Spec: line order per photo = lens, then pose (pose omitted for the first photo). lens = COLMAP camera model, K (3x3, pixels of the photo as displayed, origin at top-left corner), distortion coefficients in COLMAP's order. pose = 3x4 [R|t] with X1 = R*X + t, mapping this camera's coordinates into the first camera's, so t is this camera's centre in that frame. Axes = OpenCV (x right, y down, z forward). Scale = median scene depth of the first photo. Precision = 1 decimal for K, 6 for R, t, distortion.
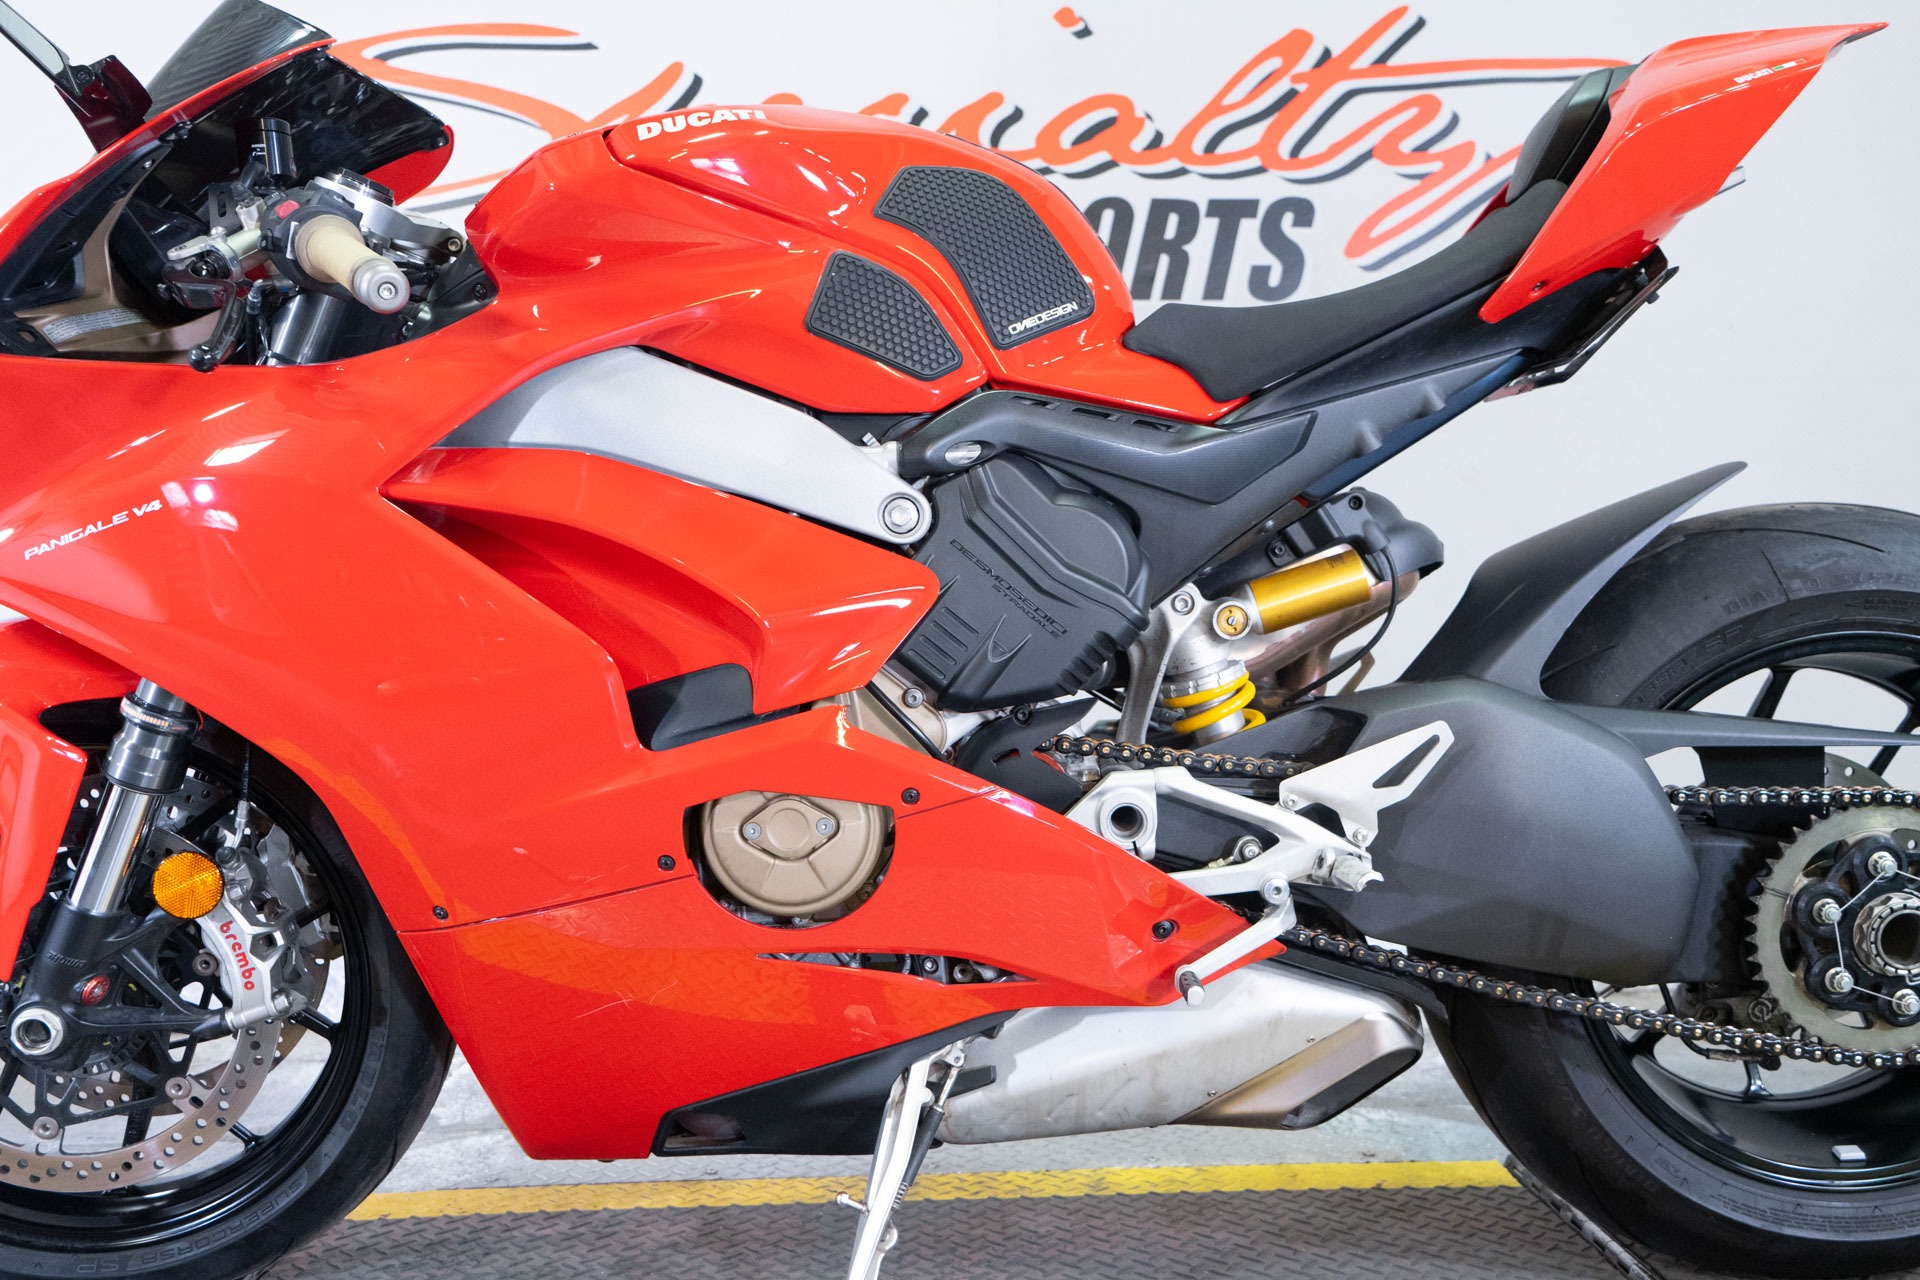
lens RADIAL K [[1539.8, 0, 958.0], [0, 1539.8, 640.9], [0, 0, 1]] dist [-0.001157, 0.006071]
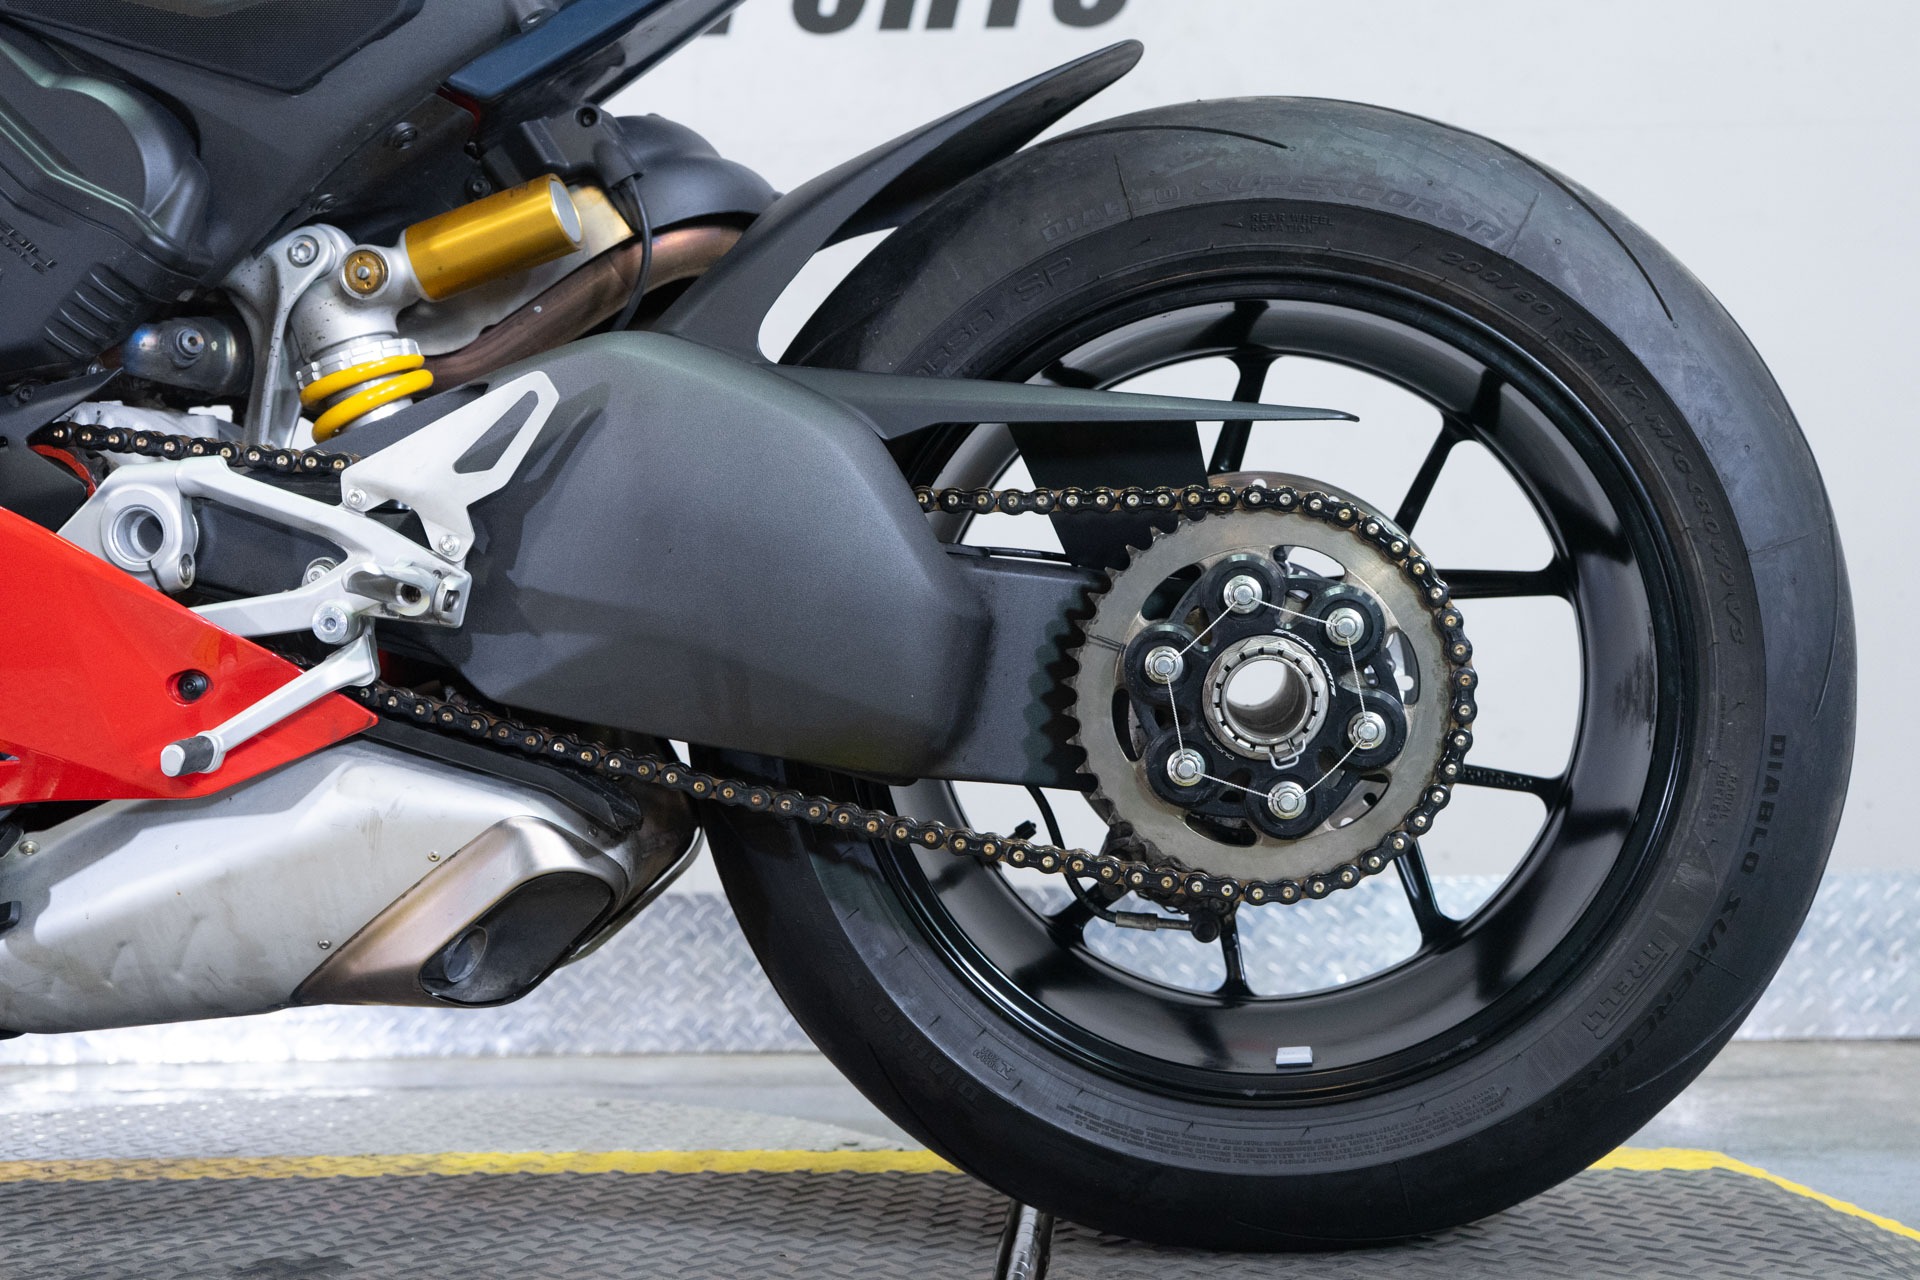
lens RADIAL K [[2215.8, 0, 948.9], [0, 2215.8, 634.0], [0, 0, 1]] dist [0.015929, 0.000000]
pose [[0.996743, -0.004051, -0.080540, 0.524856], [0.002161, 0.999720, -0.023550, 0.176722], [0.080613, 0.023299, 0.996473, 0.018892]]
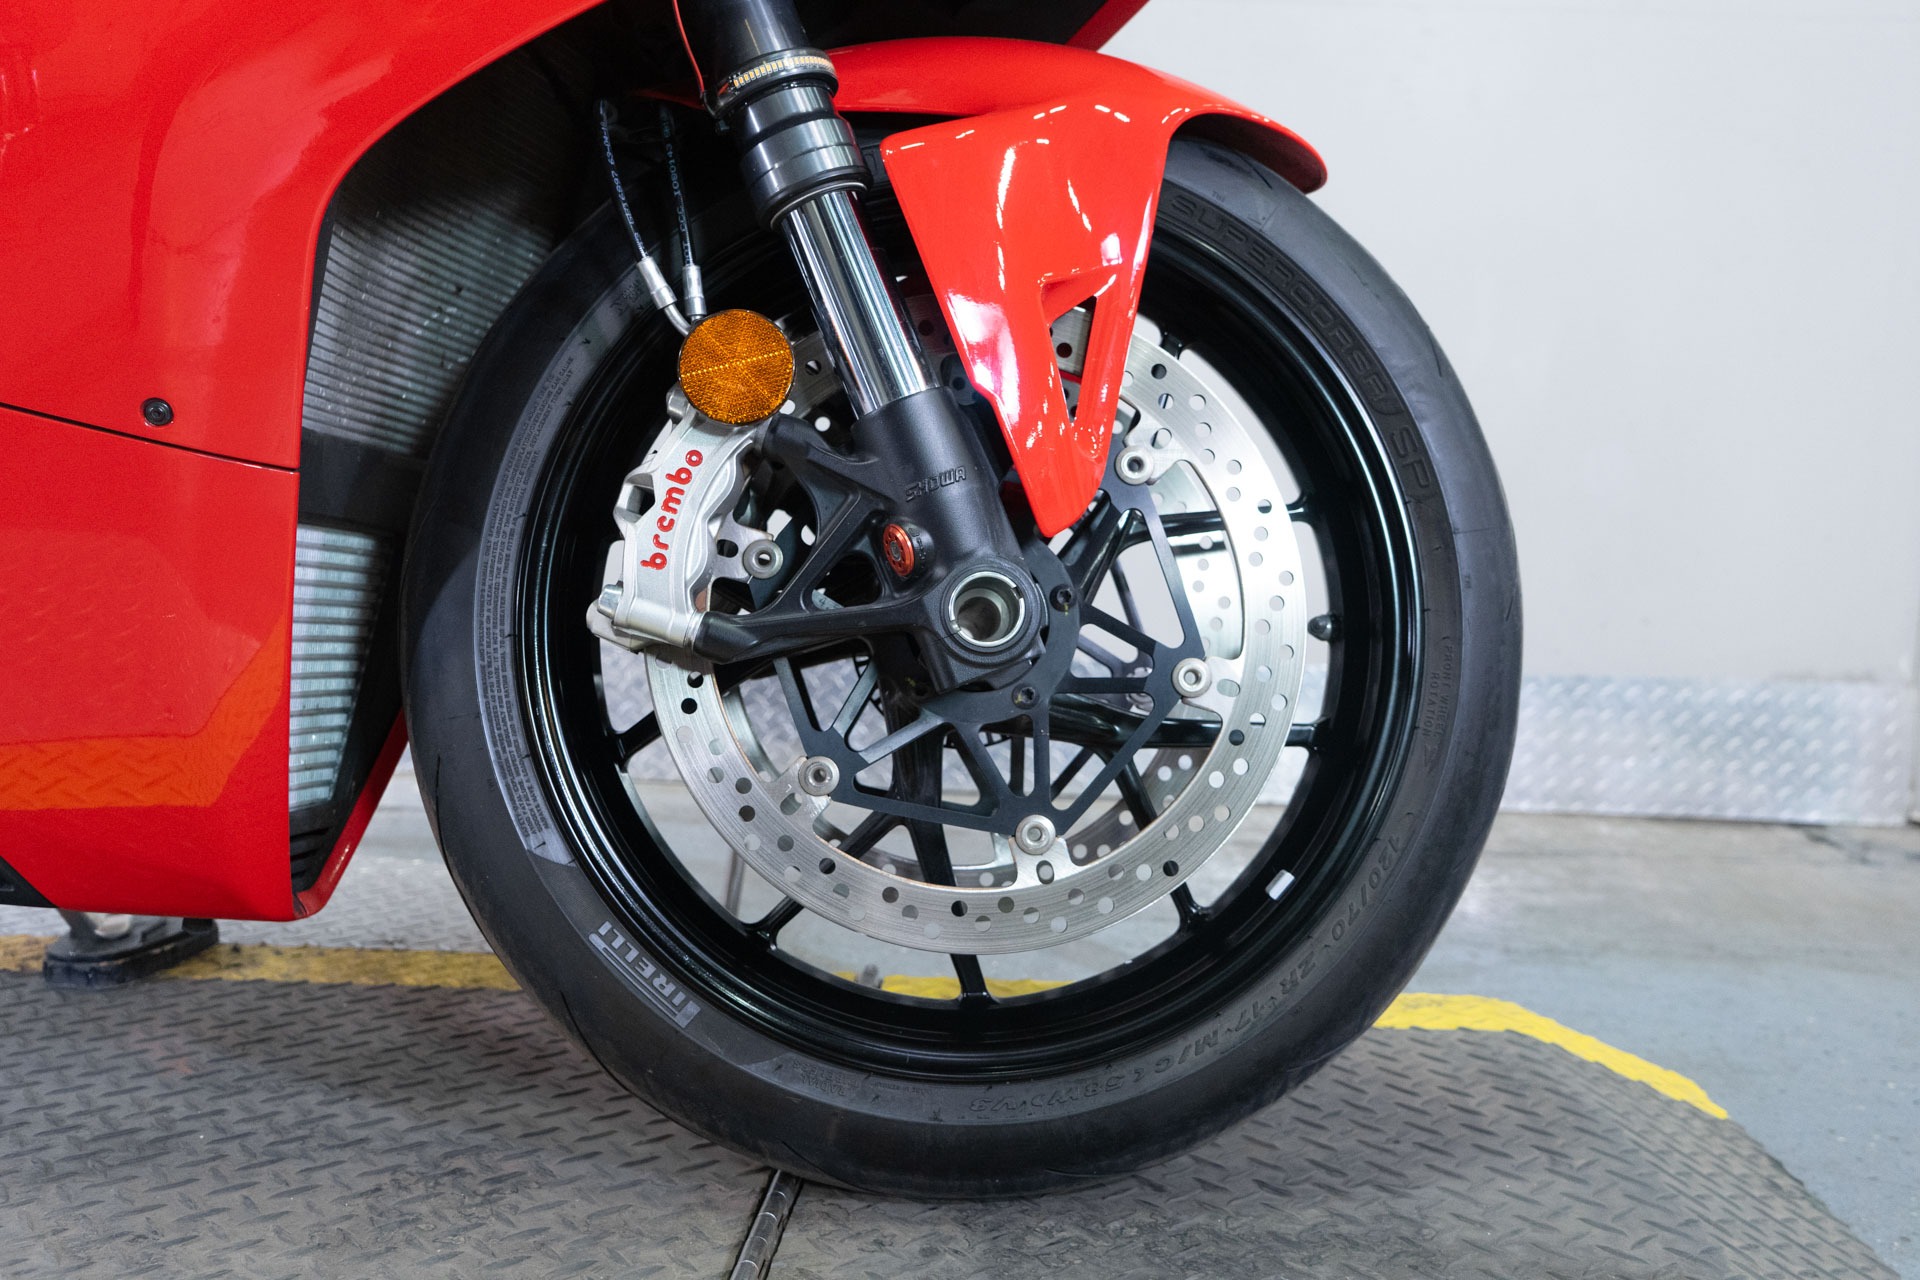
lens RADIAL K [[1635.1, 0, 963.4], [0, 1635.1, 636.5], [0, 0, 1]] dist [-0.003995, 0.000087]
pose [[0.996593, 0.055374, -0.061126, 0.588623], [-0.048155, 0.992332, 0.113838, 0.133721], [0.066961, -0.110506, 0.991617, 0.381852]]
